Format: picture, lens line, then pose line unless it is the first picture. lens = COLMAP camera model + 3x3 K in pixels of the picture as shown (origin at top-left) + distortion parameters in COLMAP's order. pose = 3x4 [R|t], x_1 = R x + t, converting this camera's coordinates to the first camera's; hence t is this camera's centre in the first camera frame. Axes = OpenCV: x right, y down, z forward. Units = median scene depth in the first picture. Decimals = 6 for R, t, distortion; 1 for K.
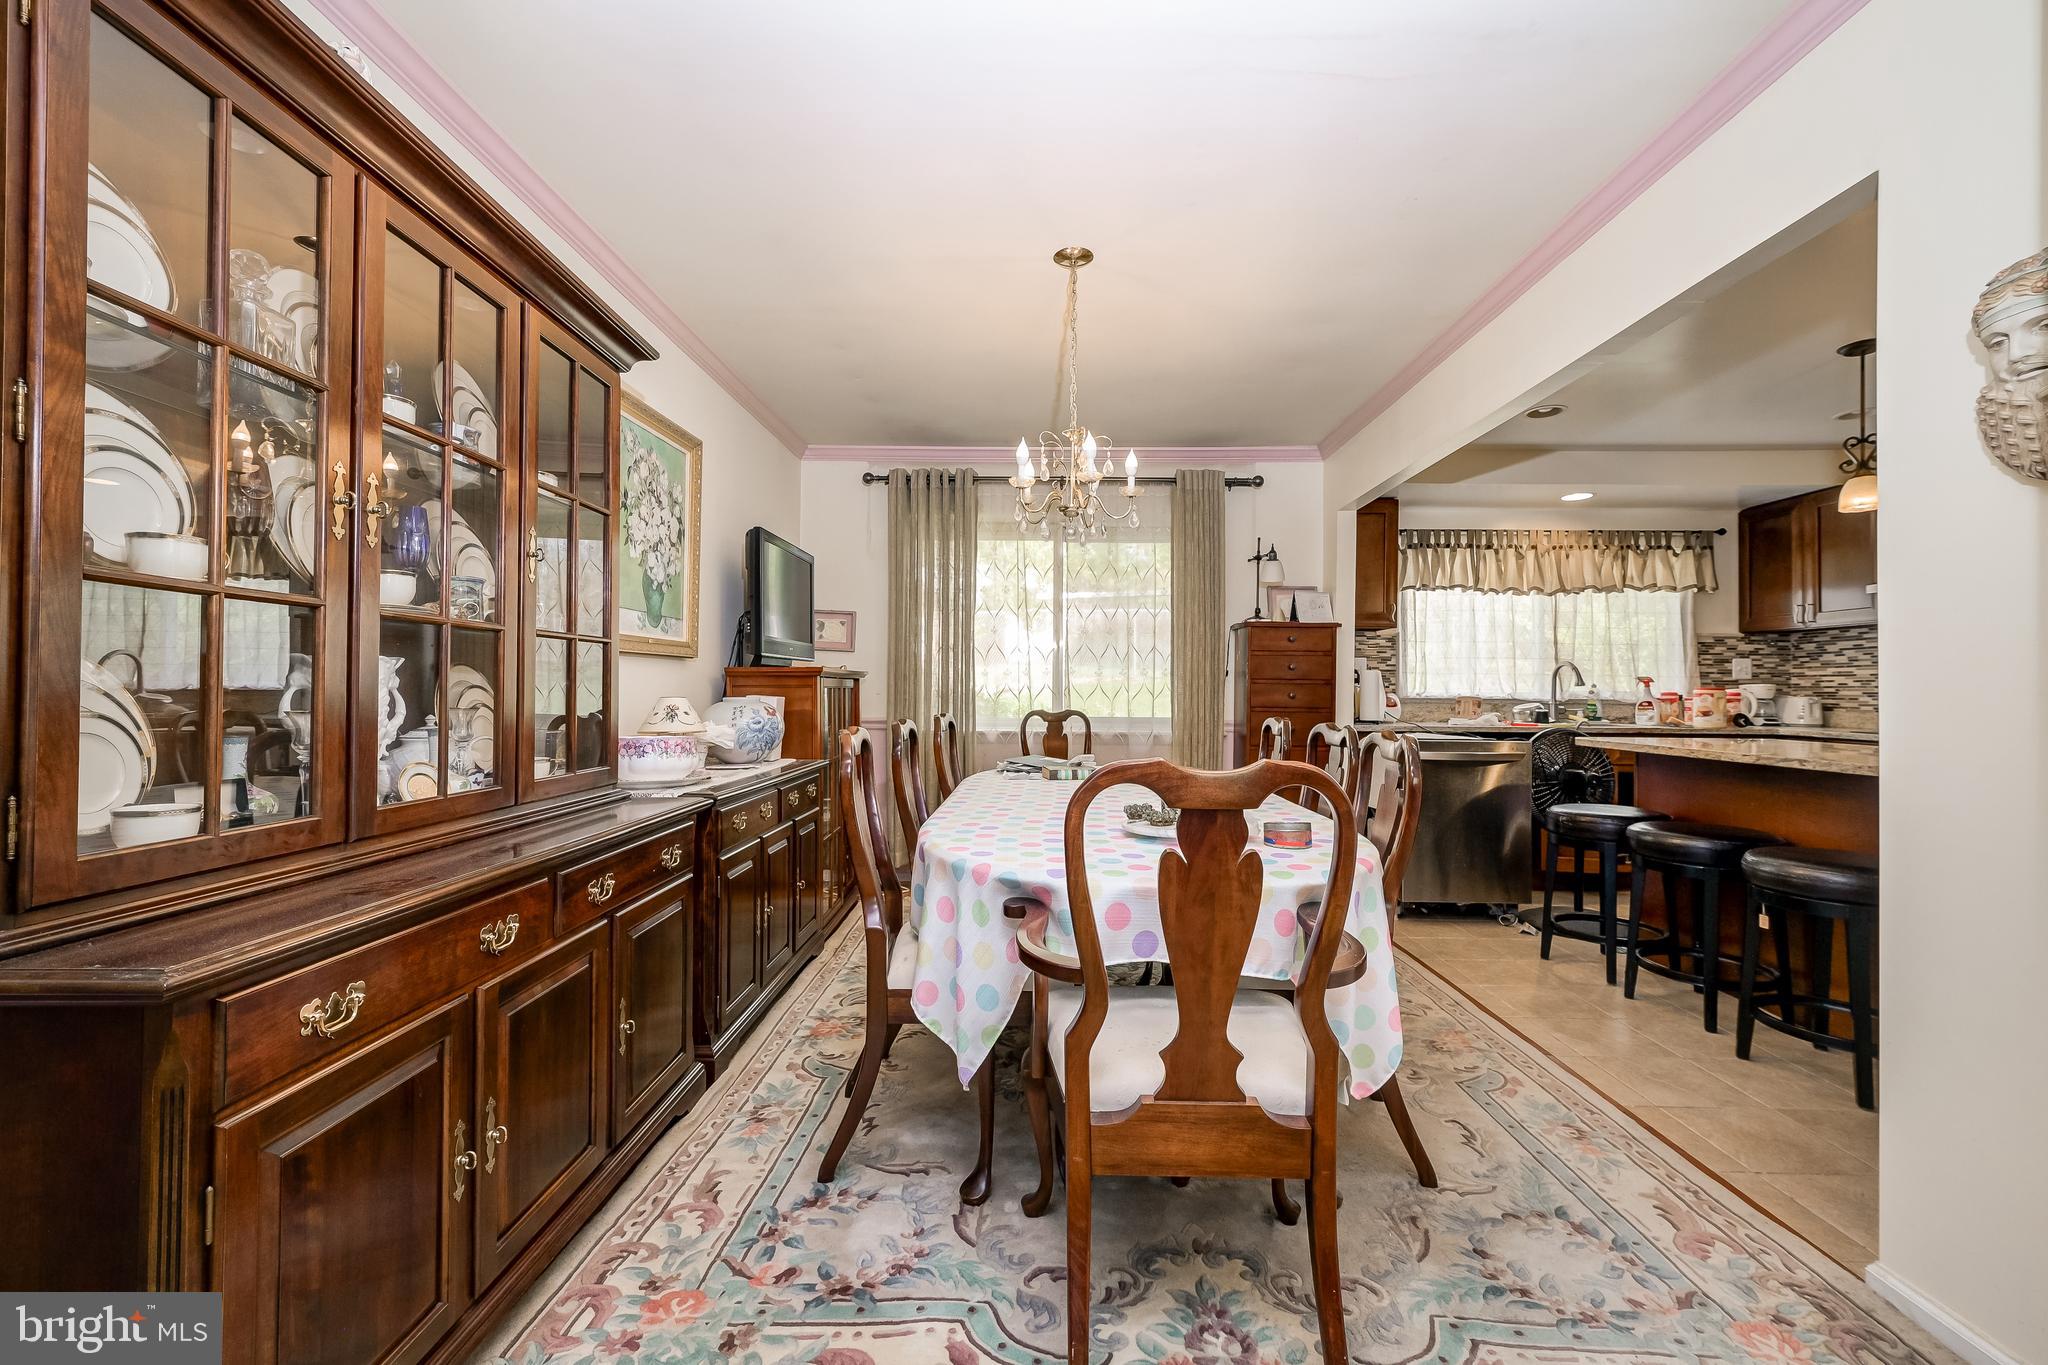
lens RADIAL K [[814.6, 0, 1039.7], [0, 814.6, 685.4], [0, 0, 1]] dist [-0.001205, -0.000282]
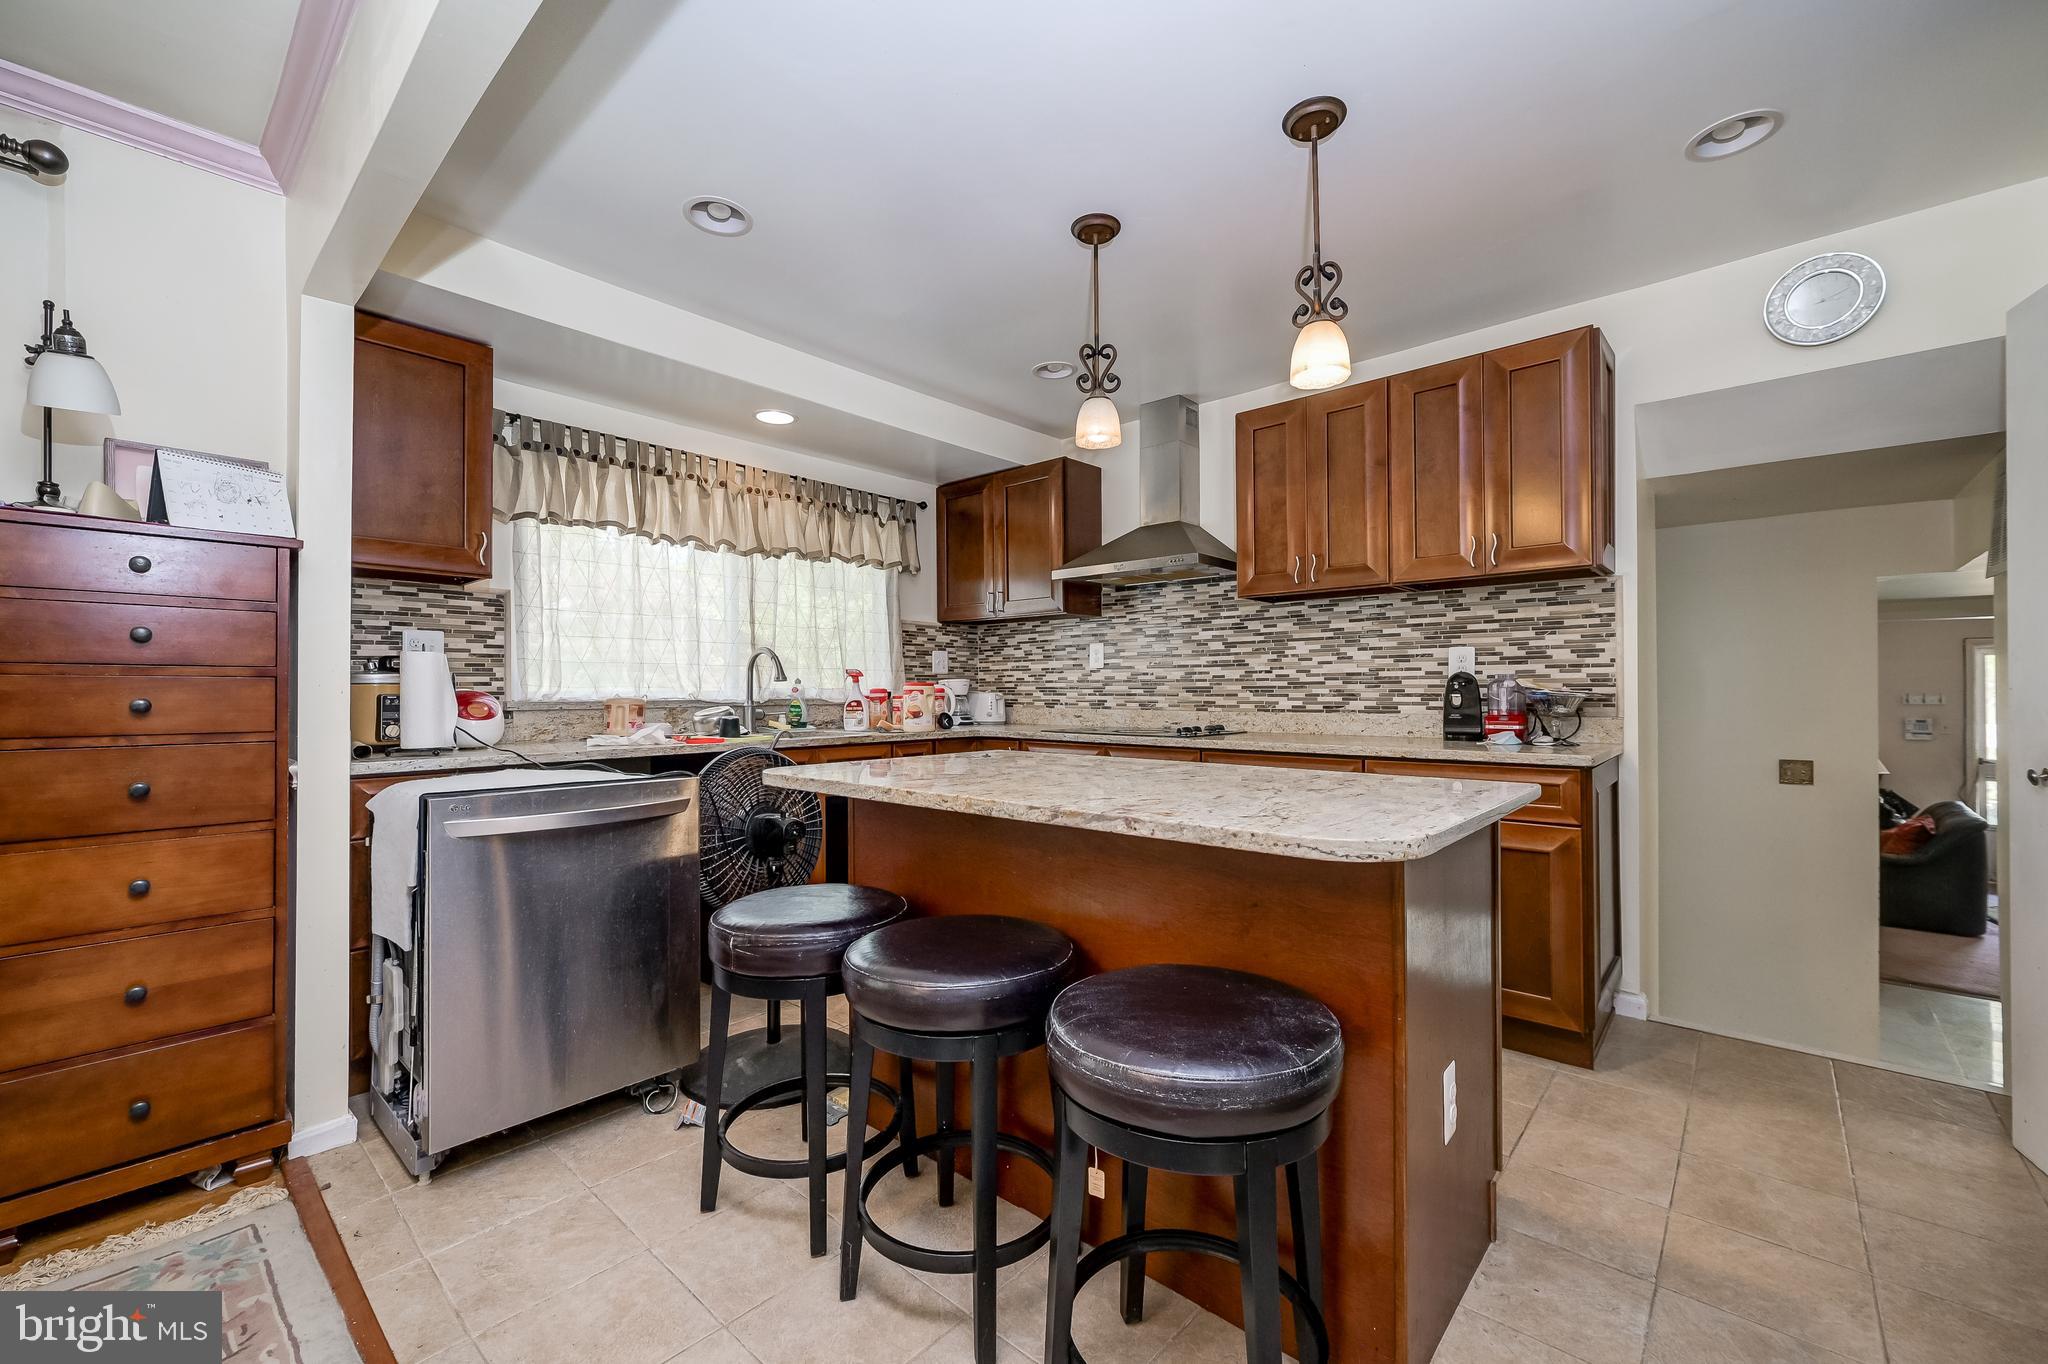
lens RADIAL K [[814.6, 0, 1026.4], [0, 814.6, 686.0], [0, 0, 1]] dist [-0.001205, -0.000282]
pose [[0.651257, -0.006064, 0.758833, 0.243733], [0.005057, 0.999981, 0.003651, 0.003223], [-0.758841, 0.001460, 0.651275, 0.344789]]
